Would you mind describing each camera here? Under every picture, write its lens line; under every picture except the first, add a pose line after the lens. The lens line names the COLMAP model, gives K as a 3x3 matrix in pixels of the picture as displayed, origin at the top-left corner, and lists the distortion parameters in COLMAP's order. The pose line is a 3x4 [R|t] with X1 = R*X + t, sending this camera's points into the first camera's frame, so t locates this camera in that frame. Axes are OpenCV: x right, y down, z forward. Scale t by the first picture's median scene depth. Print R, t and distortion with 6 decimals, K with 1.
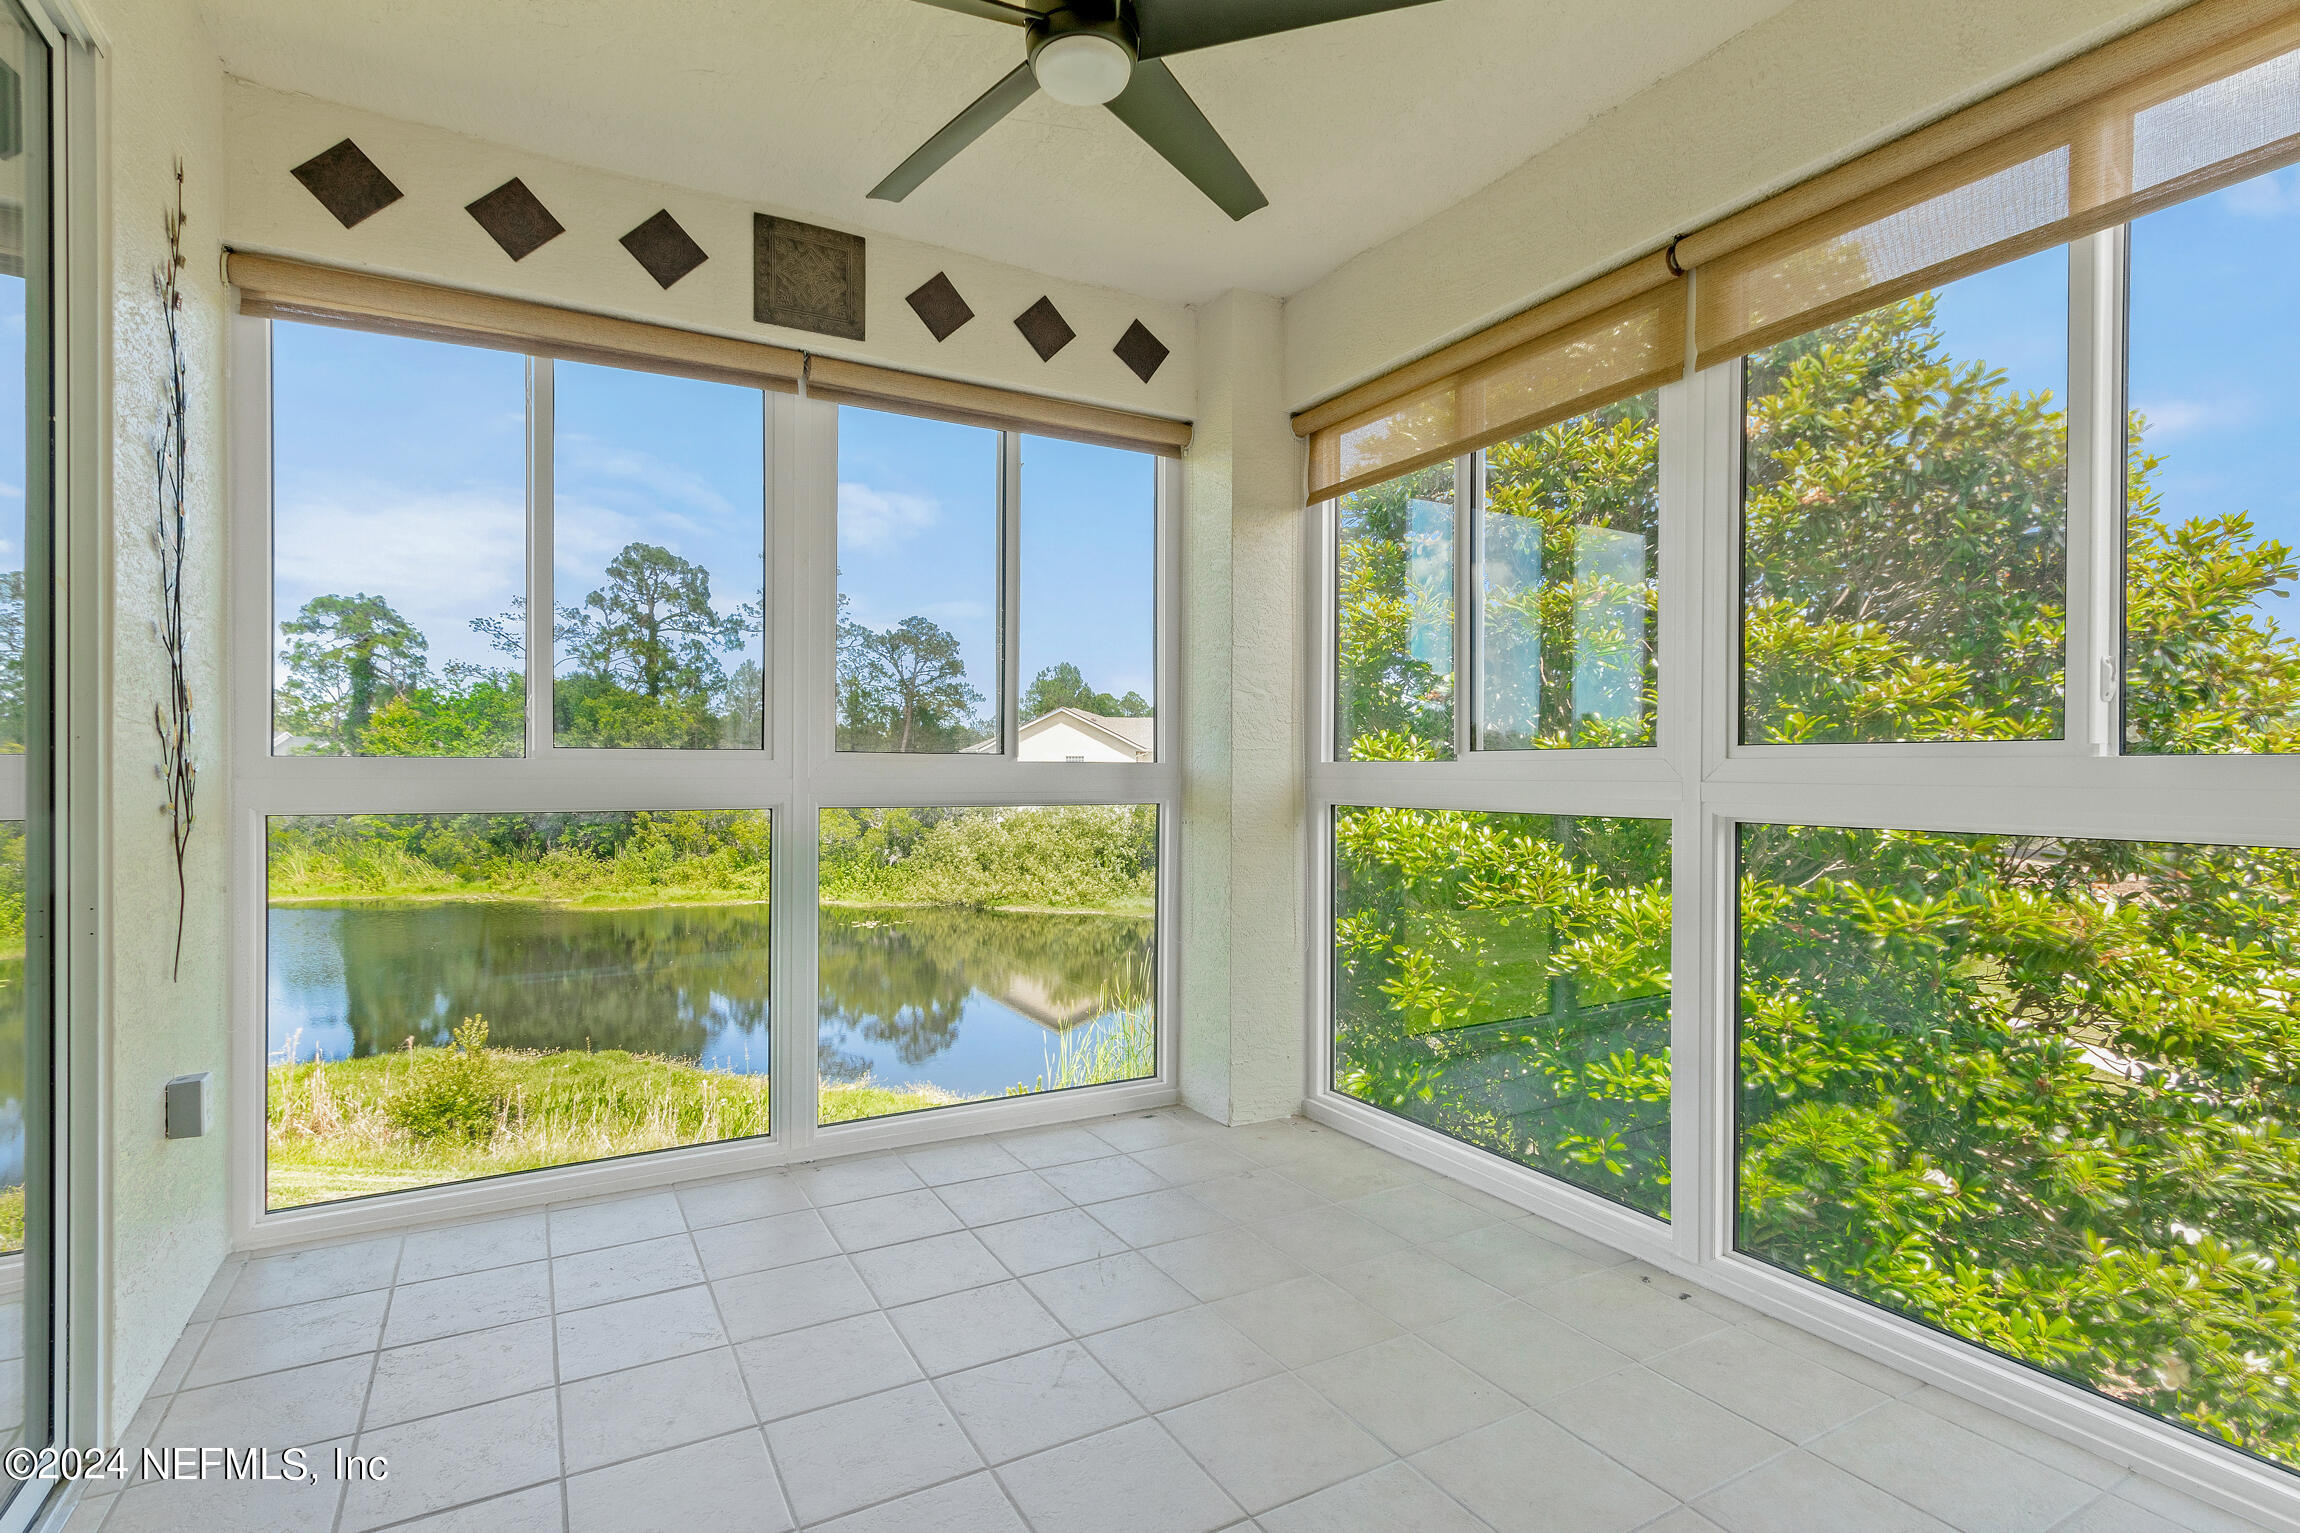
lens RADIAL K [[1078.6, 0, 1144.1], [0, 1078.6, 773.6], [0, 0, 1]] dist [0.001755, -0.000484]
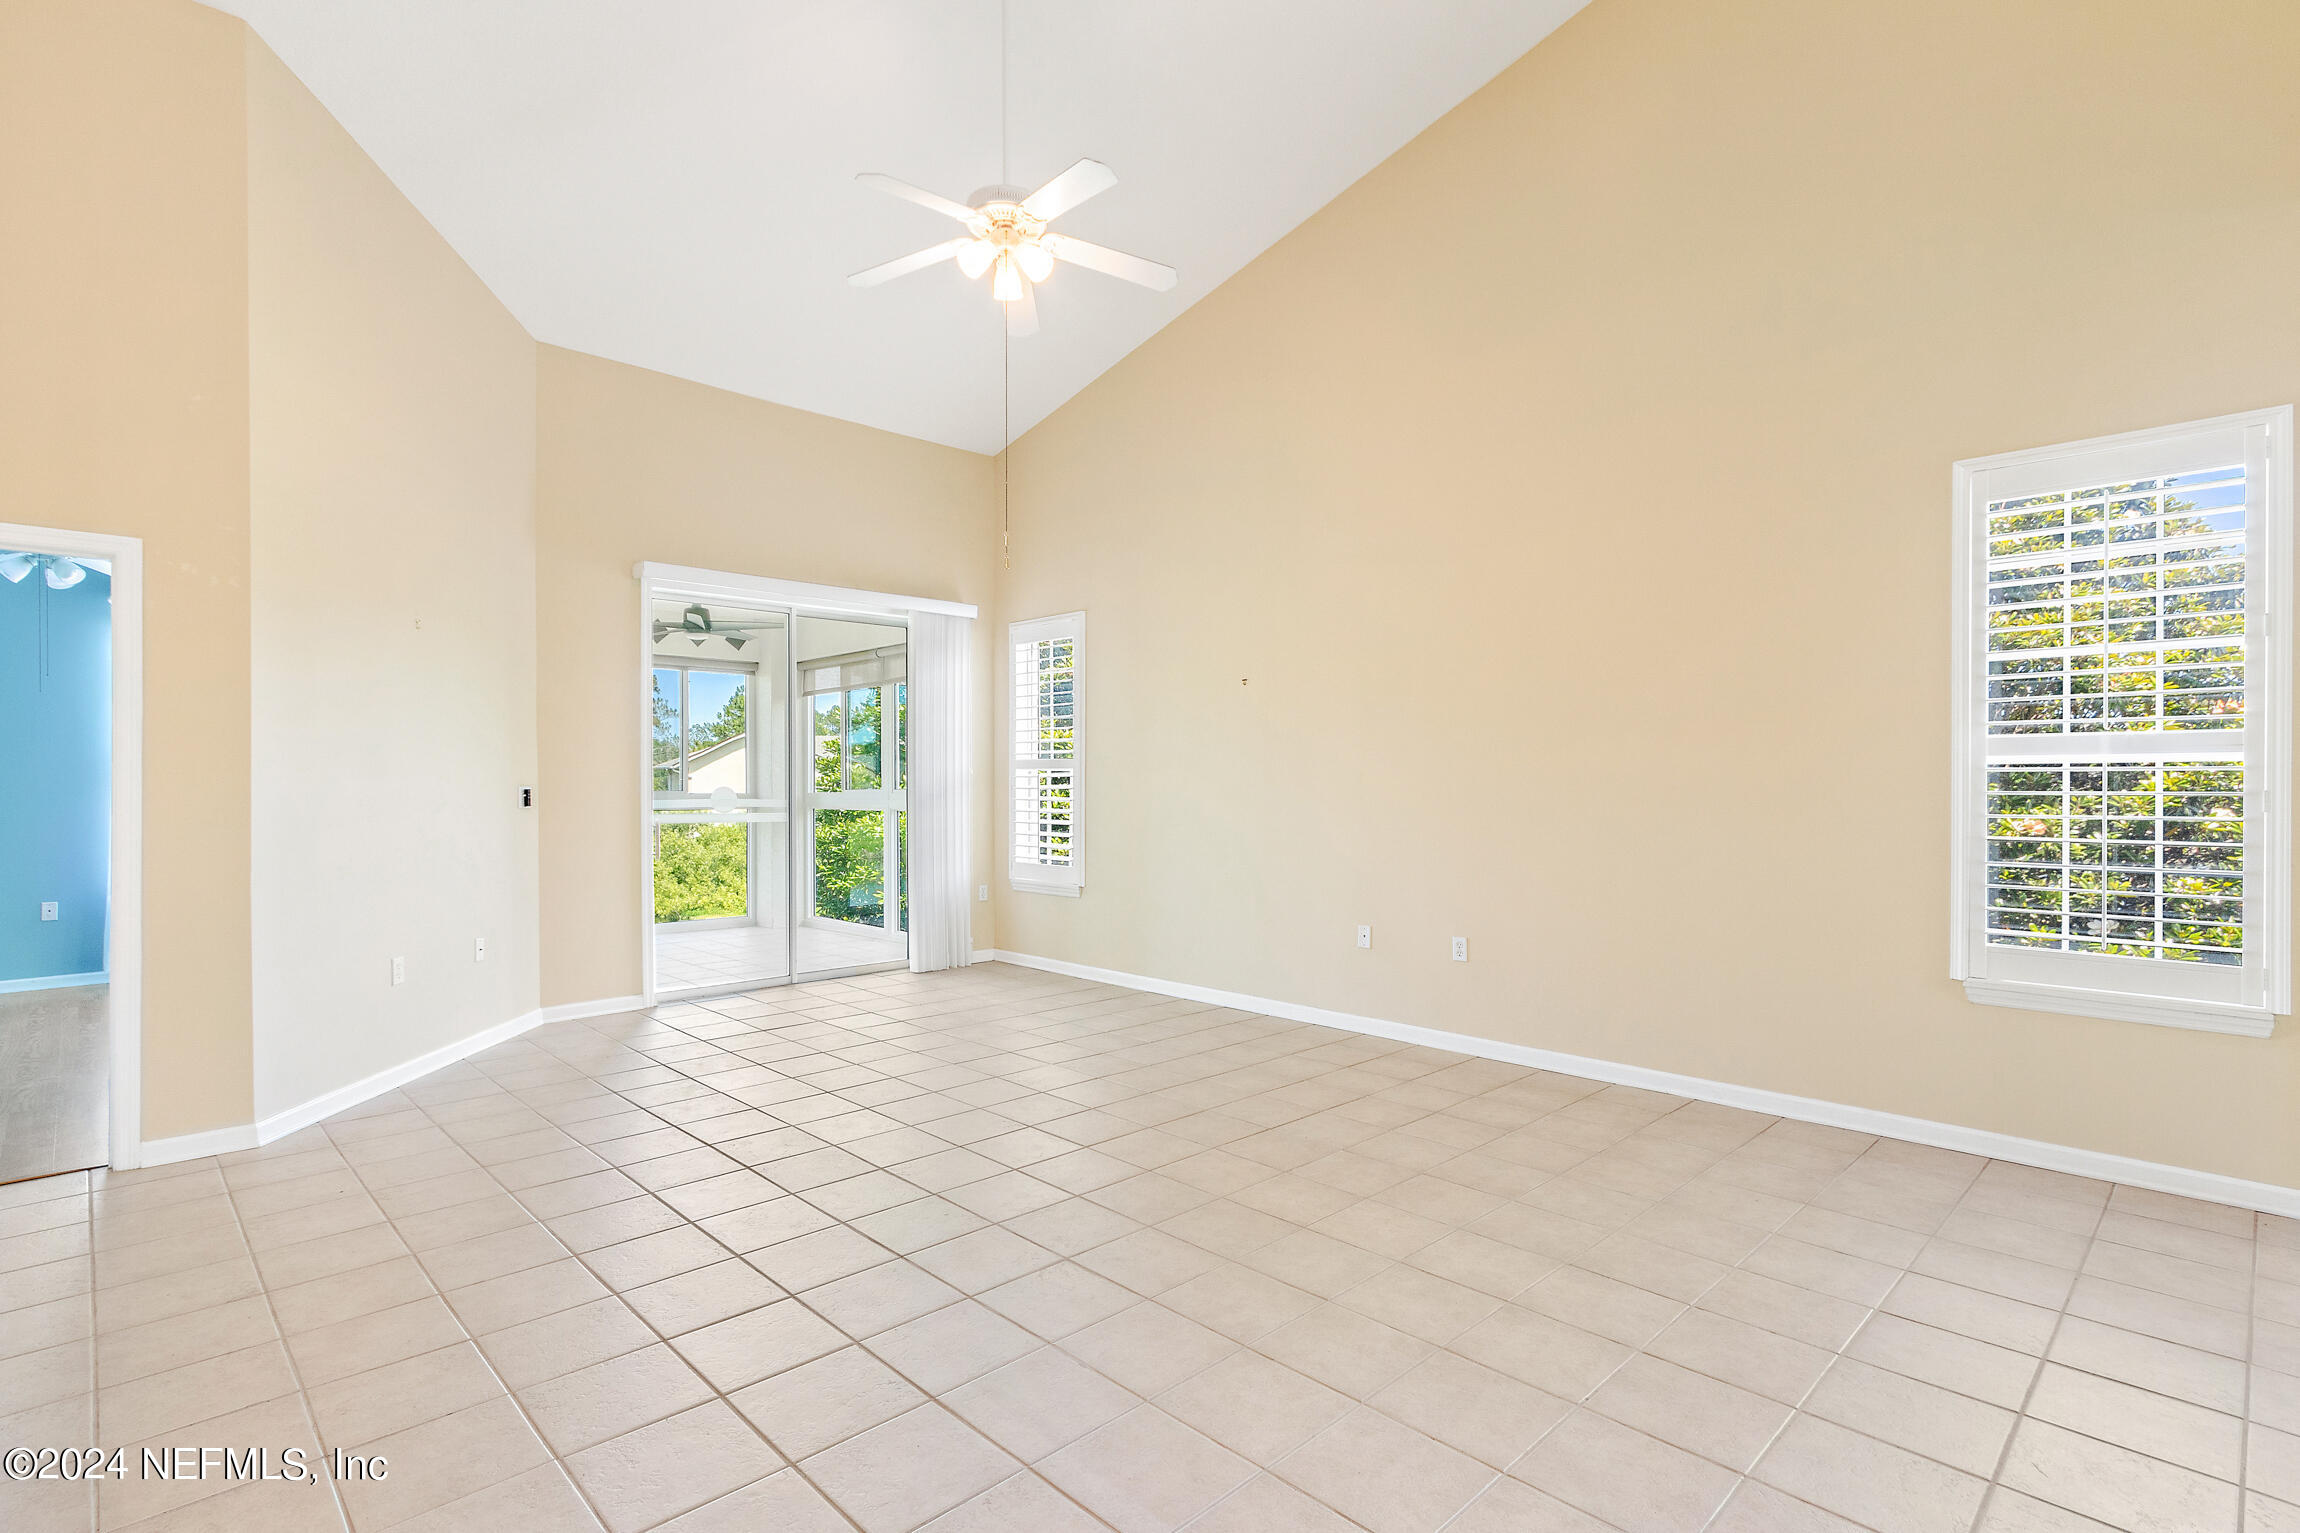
lens RADIAL K [[1078.6, 0, 1144.1], [0, 1078.6, 773.6], [0, 0, 1]] dist [0.001755, -0.000484]
pose [[0.966683, -0.002630, 0.255964, 0.274033], [0.006160, 0.999897, -0.012990, -0.010133], [-0.255904, 0.014134, 0.966599, -1.766721]]
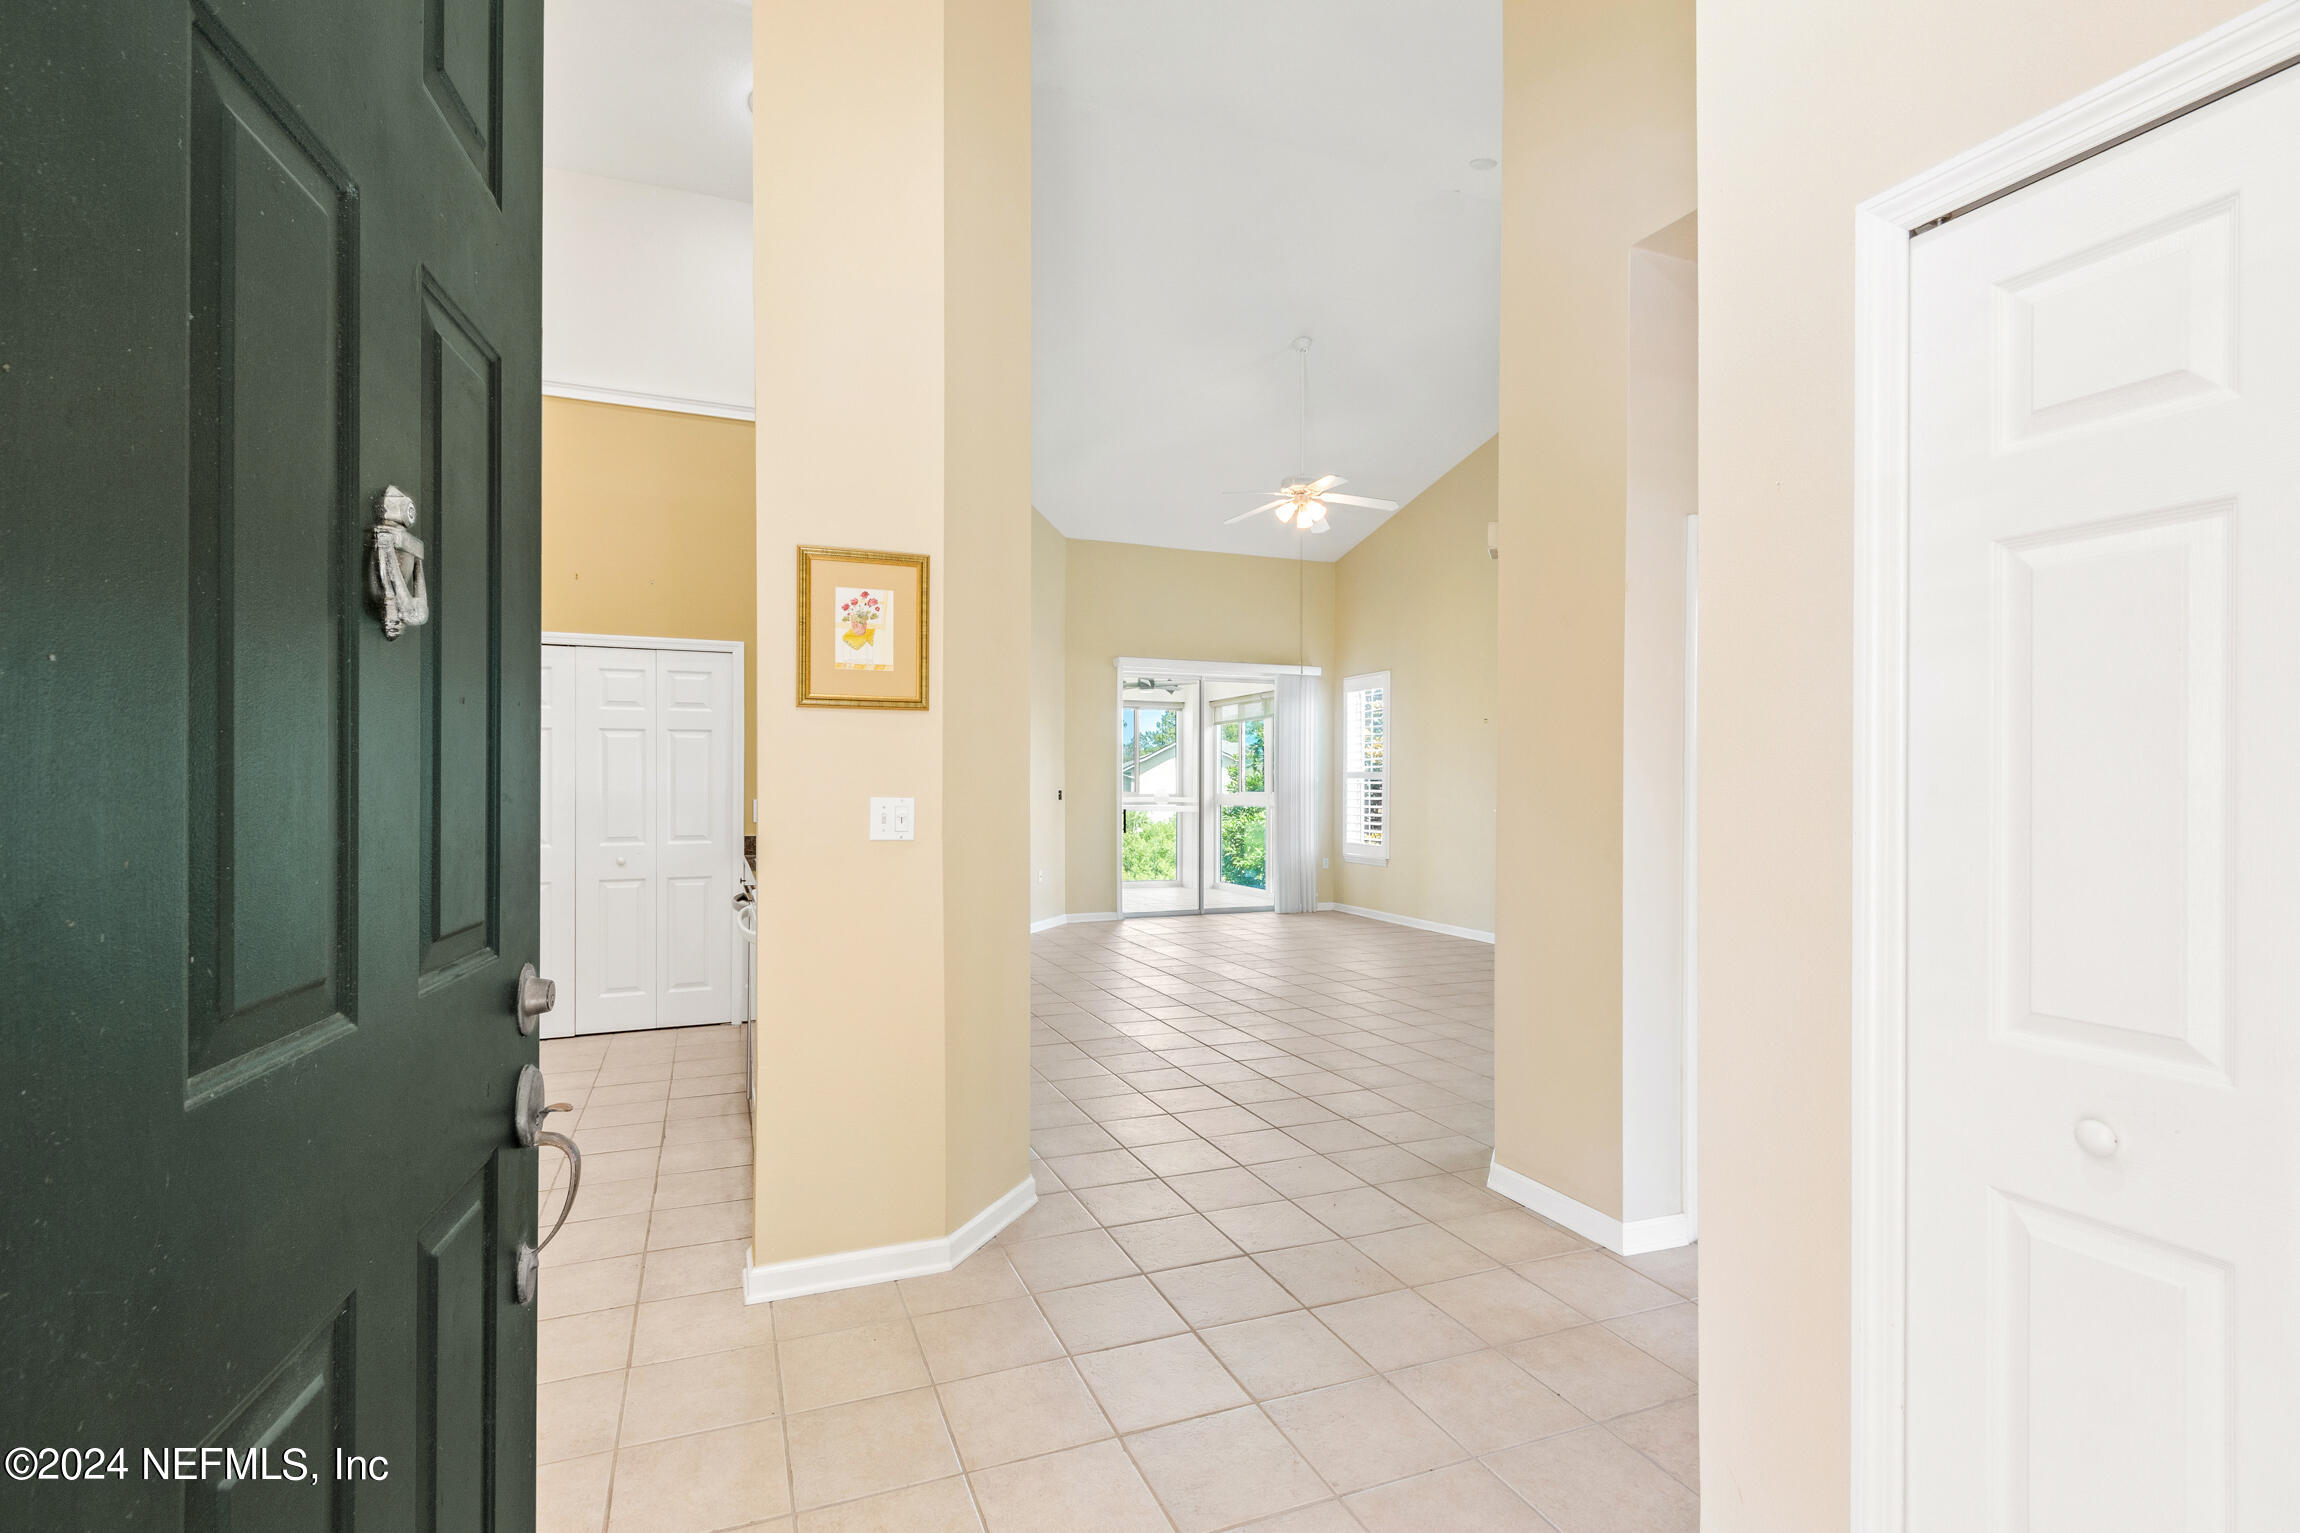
lens RADIAL K [[1059.9, 0, 1141.5], [0, 1059.9, 783.6], [0, 0, 1]] dist [0.005218, 0.000314]
pose [[0.991316, 0.002534, -0.131478, 0.376537], [-0.003680, 0.999957, -0.008476, -0.005914], [0.131451, 0.008886, 0.991283, -2.656056]]
